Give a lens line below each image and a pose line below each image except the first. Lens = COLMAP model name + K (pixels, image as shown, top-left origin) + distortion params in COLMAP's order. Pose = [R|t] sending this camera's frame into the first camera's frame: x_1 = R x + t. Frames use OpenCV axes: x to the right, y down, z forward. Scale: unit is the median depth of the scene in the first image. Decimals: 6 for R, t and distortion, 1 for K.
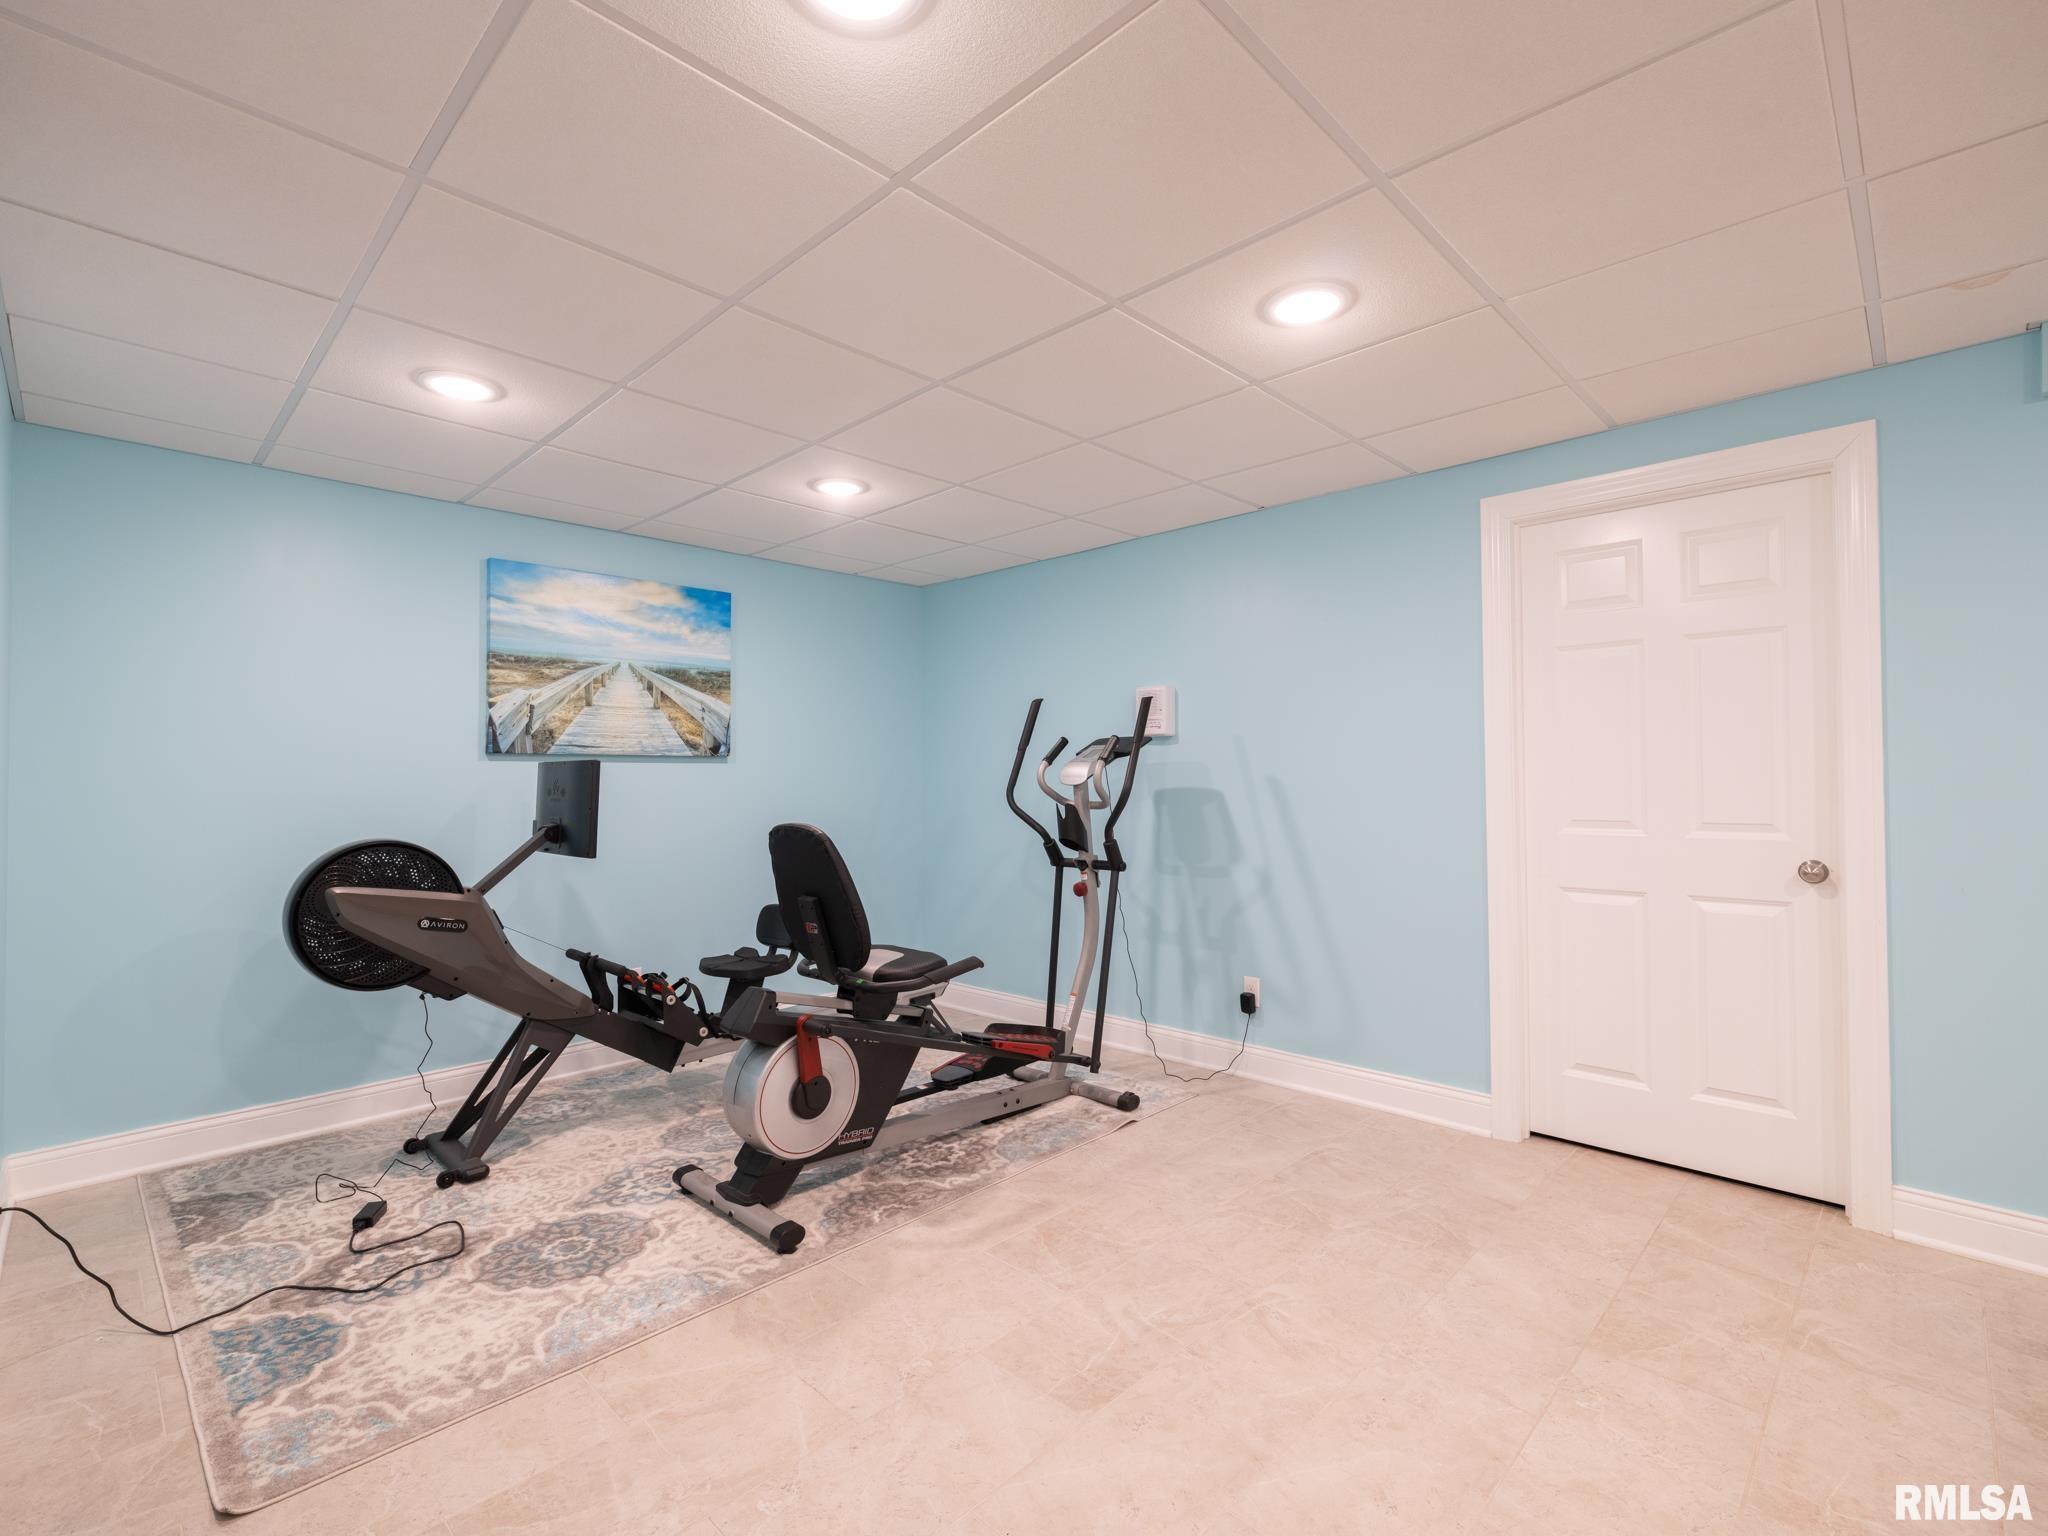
lens RADIAL K [[938.7, 0, 1032.1], [0, 938.7, 765.7], [0, 0, 1]] dist [-0.004490, 0.000983]
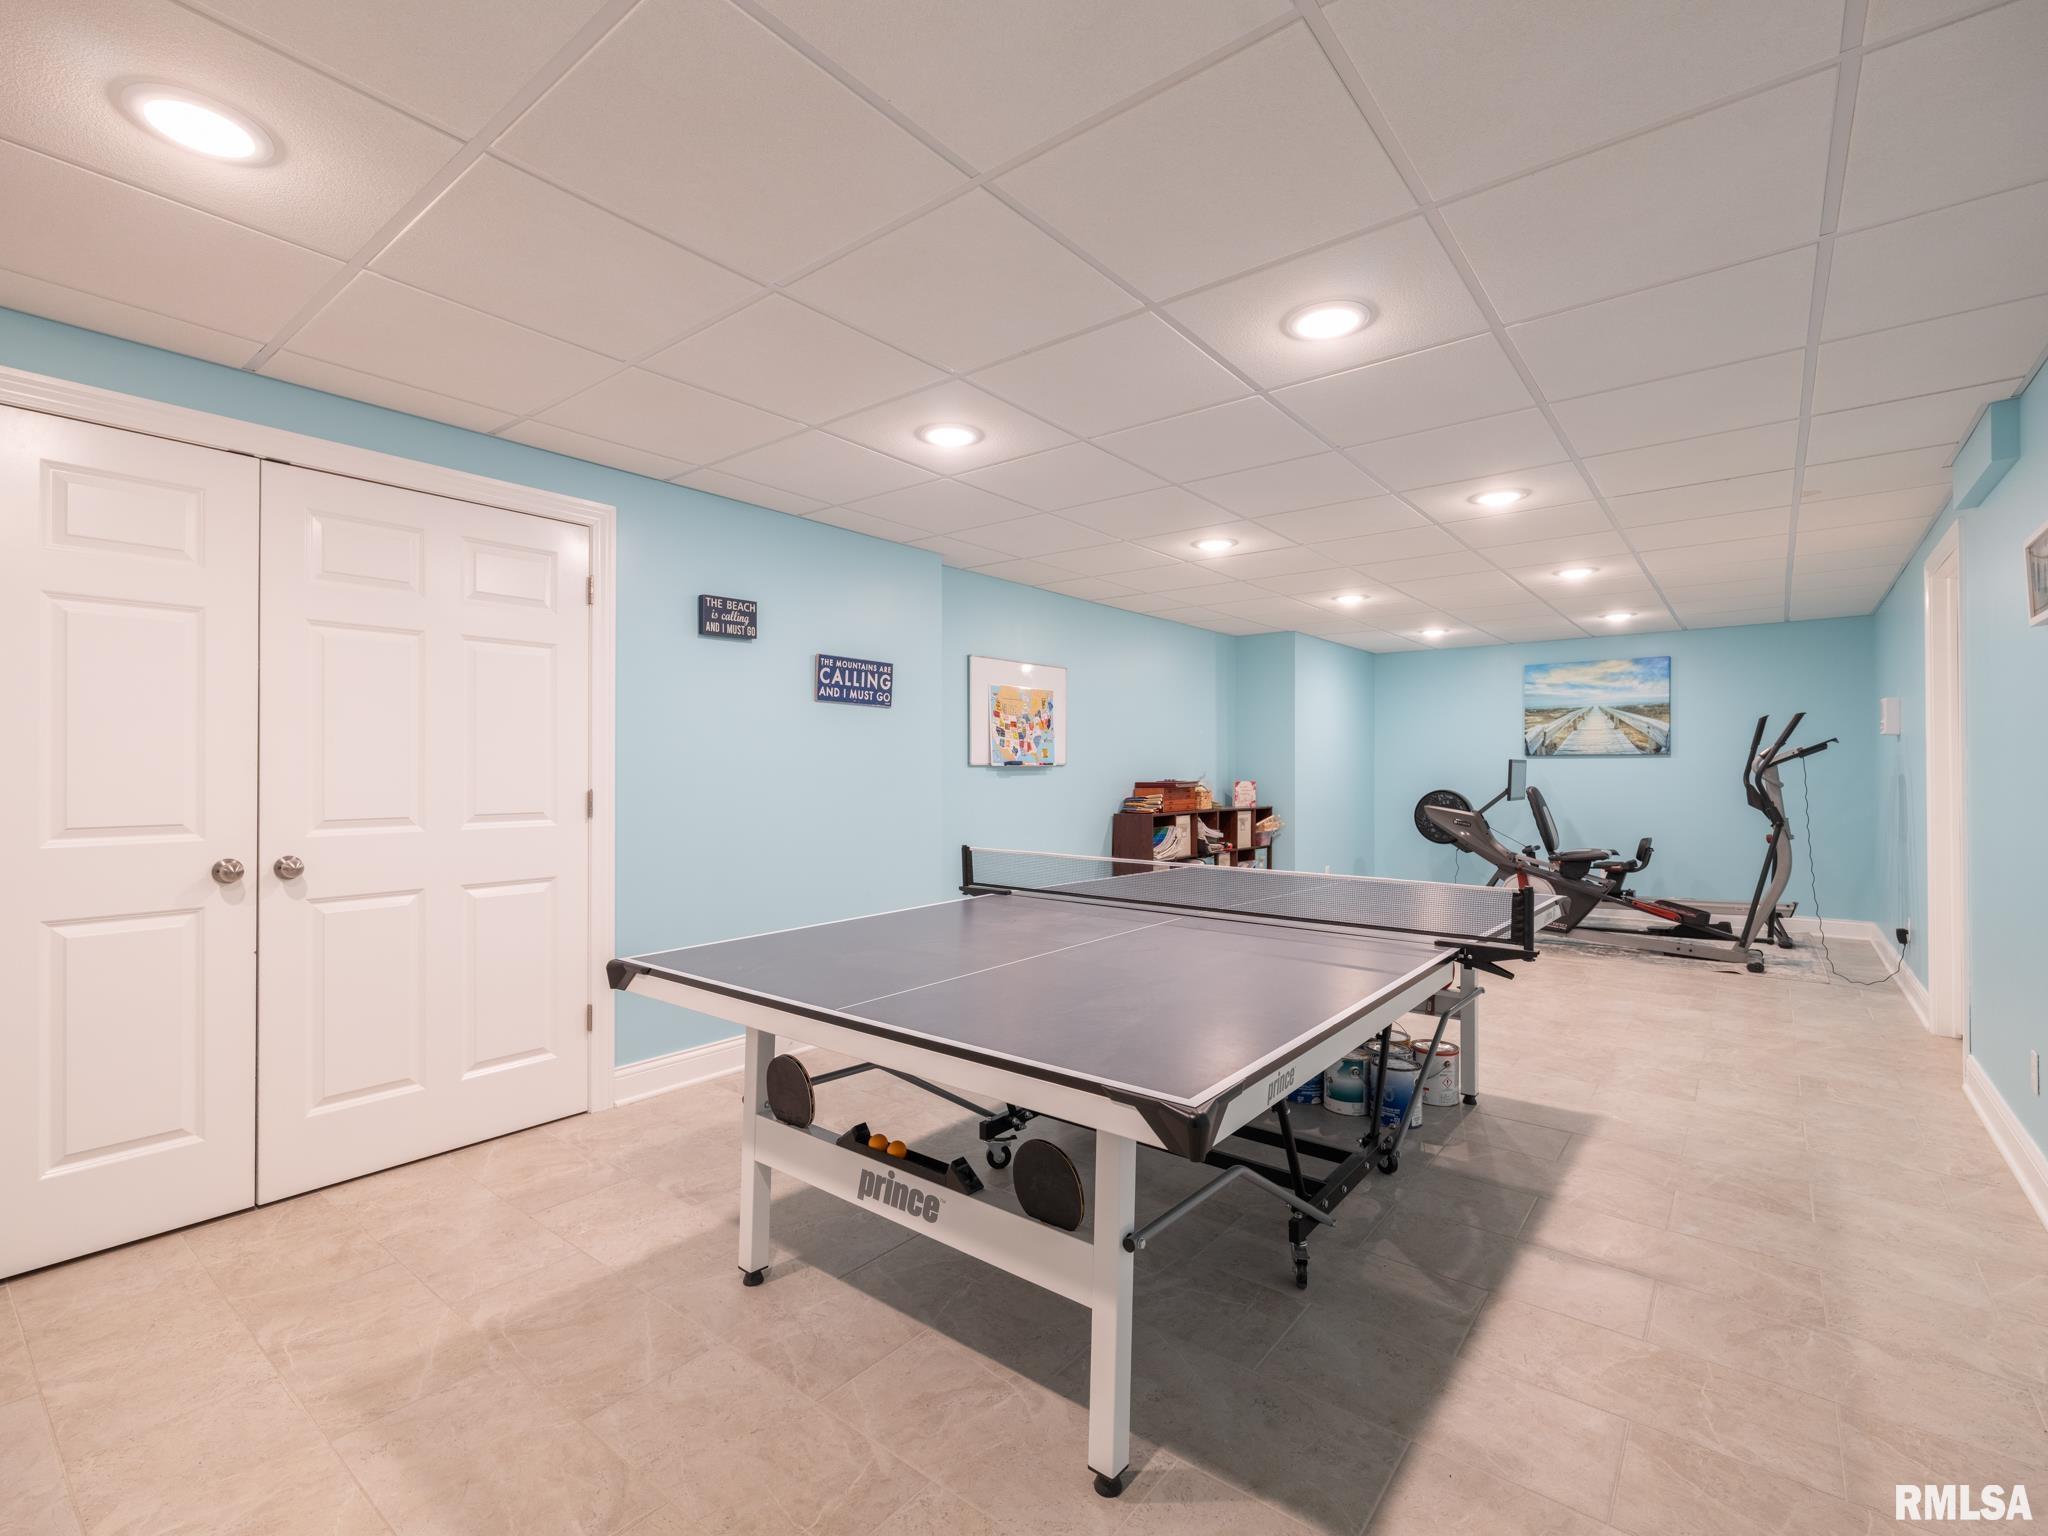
lens RADIAL K [[938.7, 0, 1032.1], [0, 938.7, 765.7], [0, 0, 1]] dist [-0.004490, 0.000983]
pose [[0.109078, 0.002014, -0.994031, 1.365869], [0.017957, 0.999831, 0.003996, -0.017304], [0.993871, -0.018286, 0.109024, -0.355218]]
